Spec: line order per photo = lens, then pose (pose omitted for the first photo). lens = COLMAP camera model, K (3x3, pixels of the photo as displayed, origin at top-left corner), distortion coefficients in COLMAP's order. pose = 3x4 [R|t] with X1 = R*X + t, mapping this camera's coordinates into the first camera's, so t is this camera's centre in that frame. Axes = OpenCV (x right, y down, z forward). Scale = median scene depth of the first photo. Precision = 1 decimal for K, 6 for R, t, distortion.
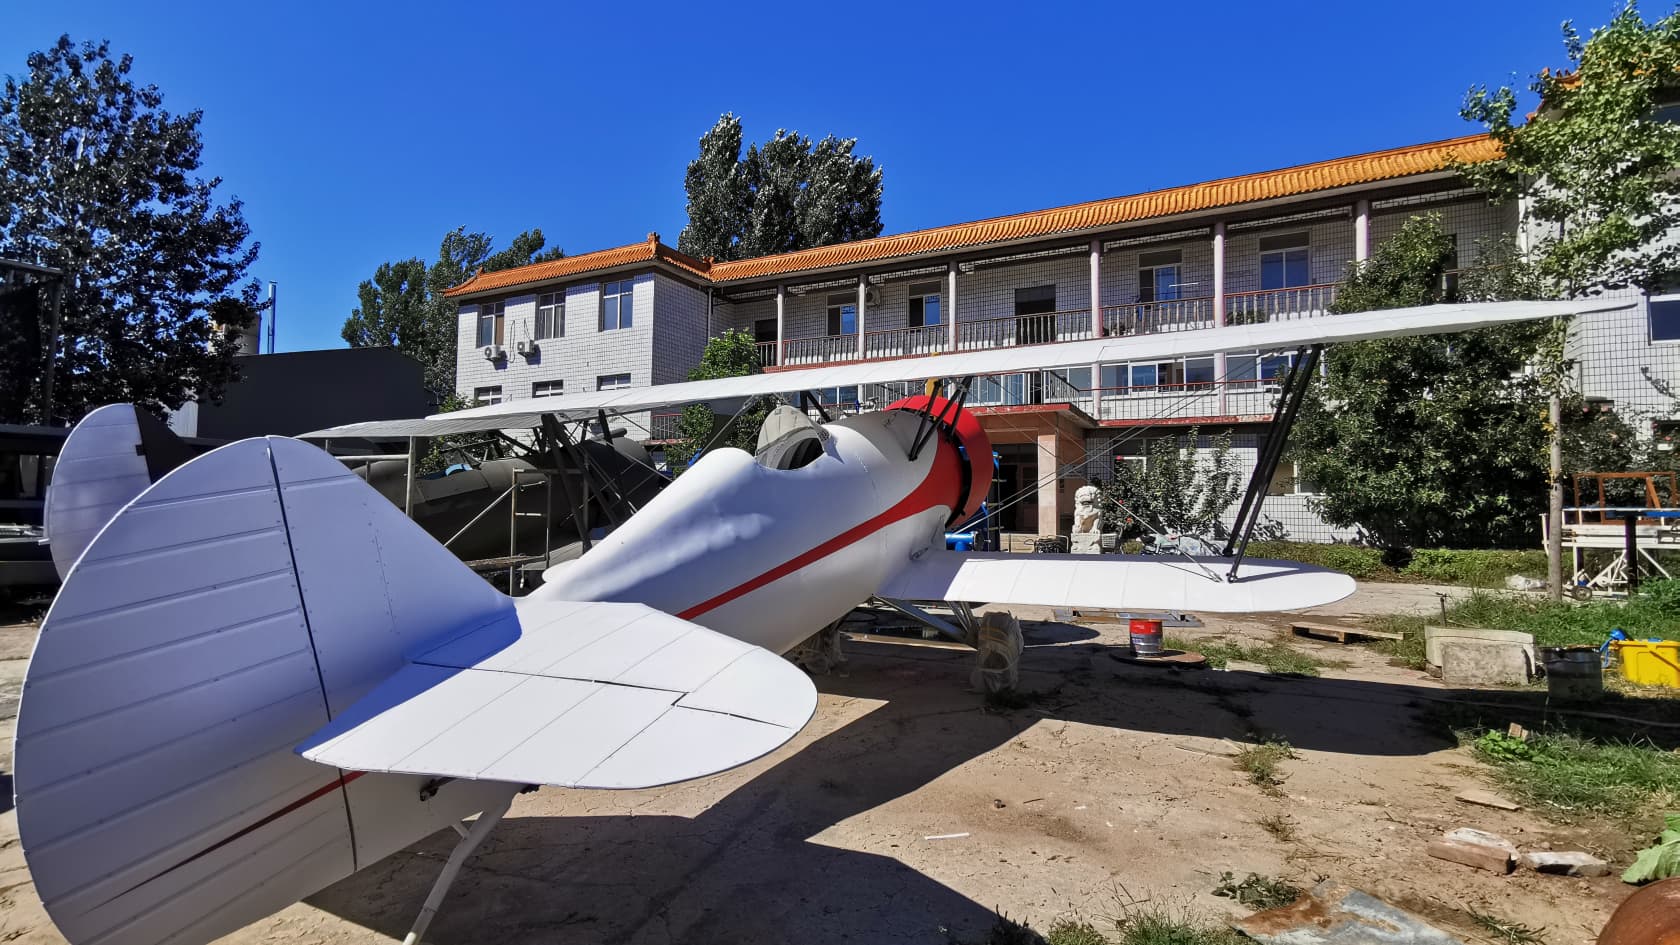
lens RADIAL K [[778.5, 0, 835.9], [0, 778.5, 474.2], [0, 0, 1]] dist [0.015834, -0.002361]
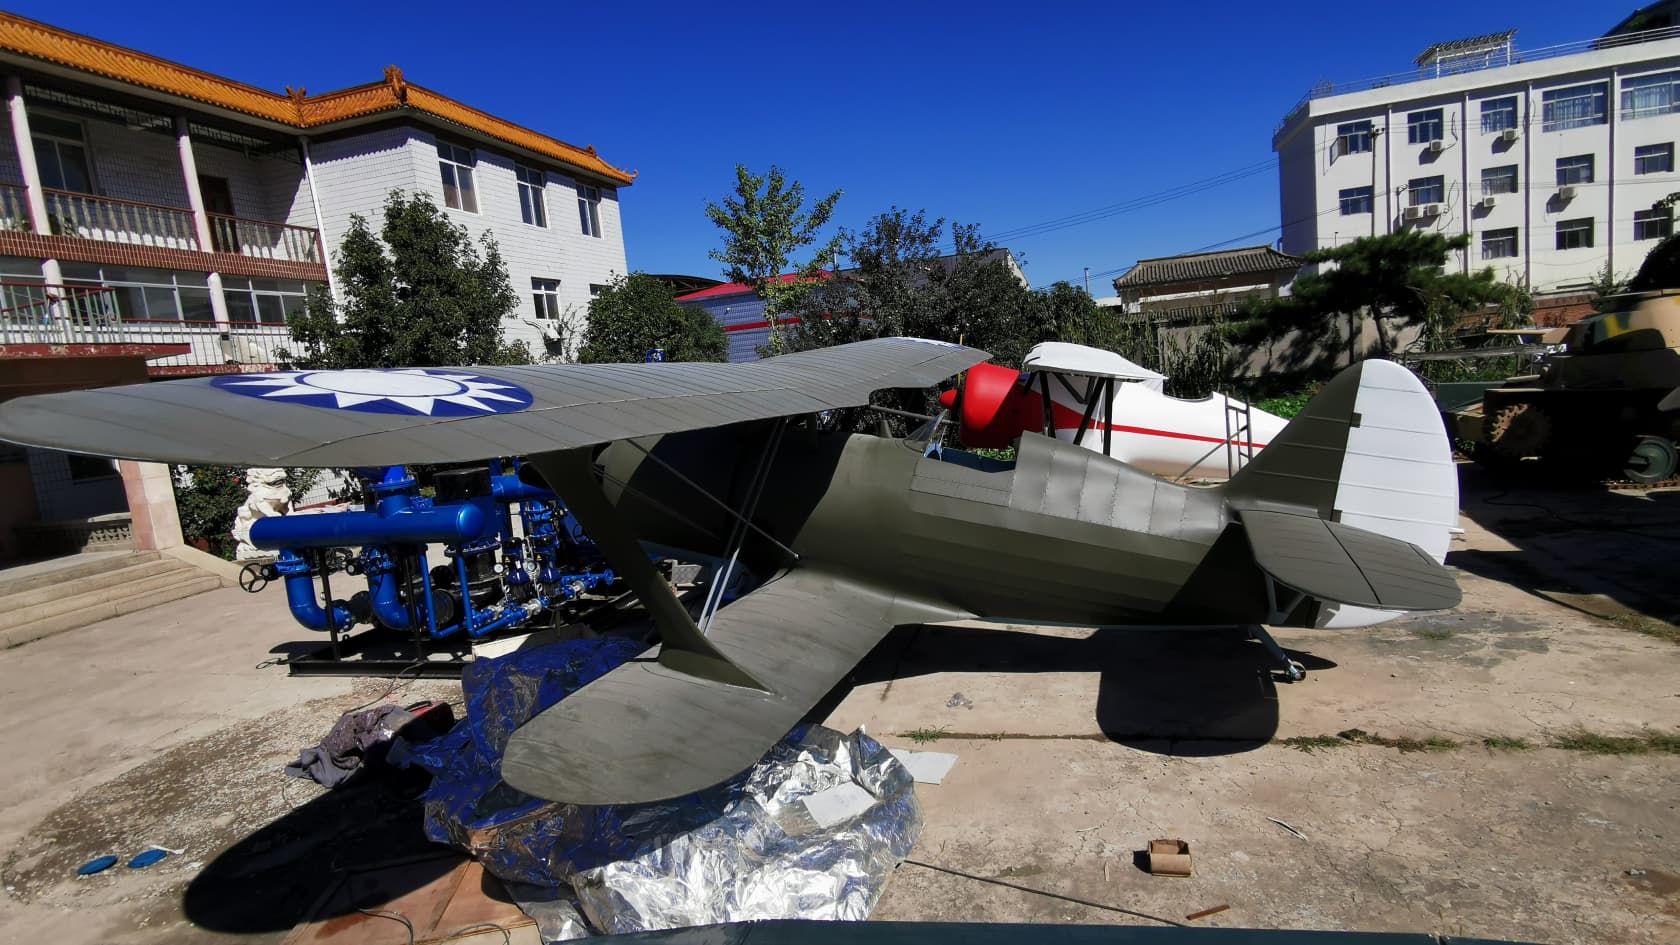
lens RADIAL K [[877.0, 0, 837.6], [0, 877.0, 474.4], [0, 0, 1]] dist [0.011661, -0.000485]
pose [[-0.181742, -0.109622, 0.977217, -0.335839], [0.063667, 0.990370, 0.122938, -0.020725], [-0.981283, 0.084559, -0.173012, 0.346477]]
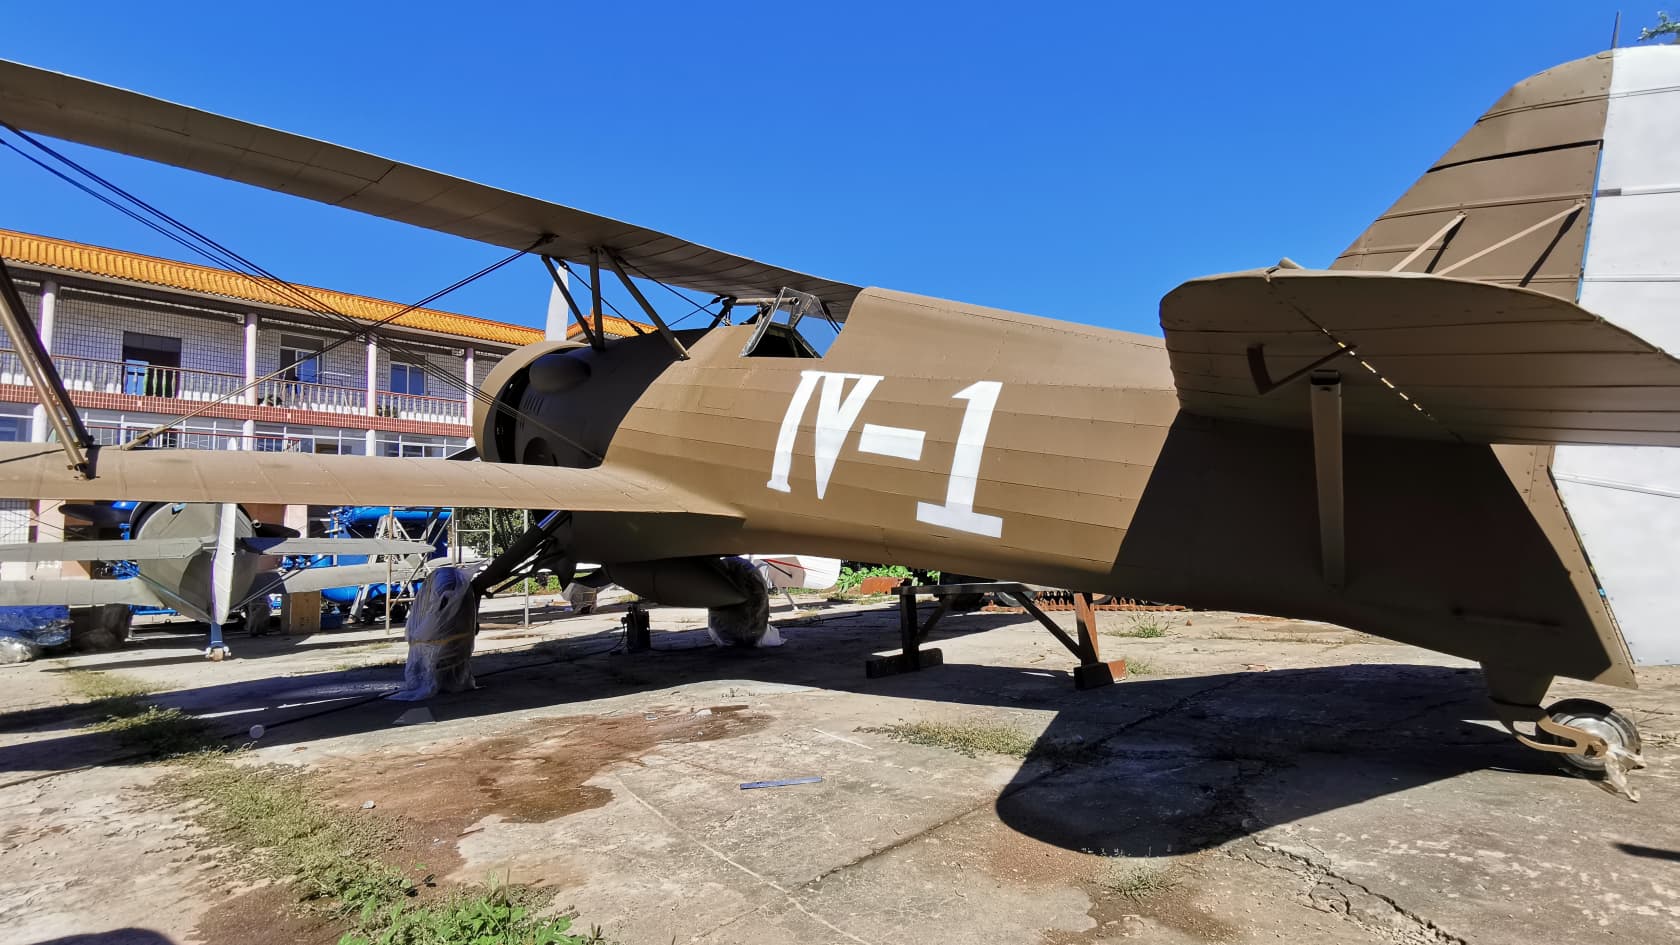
lens RADIAL K [[778.5, 0, 843.7], [0, 778.5, 483.5], [0, 0, 1]] dist [0.015834, -0.002361]
pose [[0.284291, 0.076187, 0.955706, -0.355013], [0.012719, 0.996450, -0.083218, 0.022288], [-0.958654, 0.035814, 0.282313, -0.043468]]
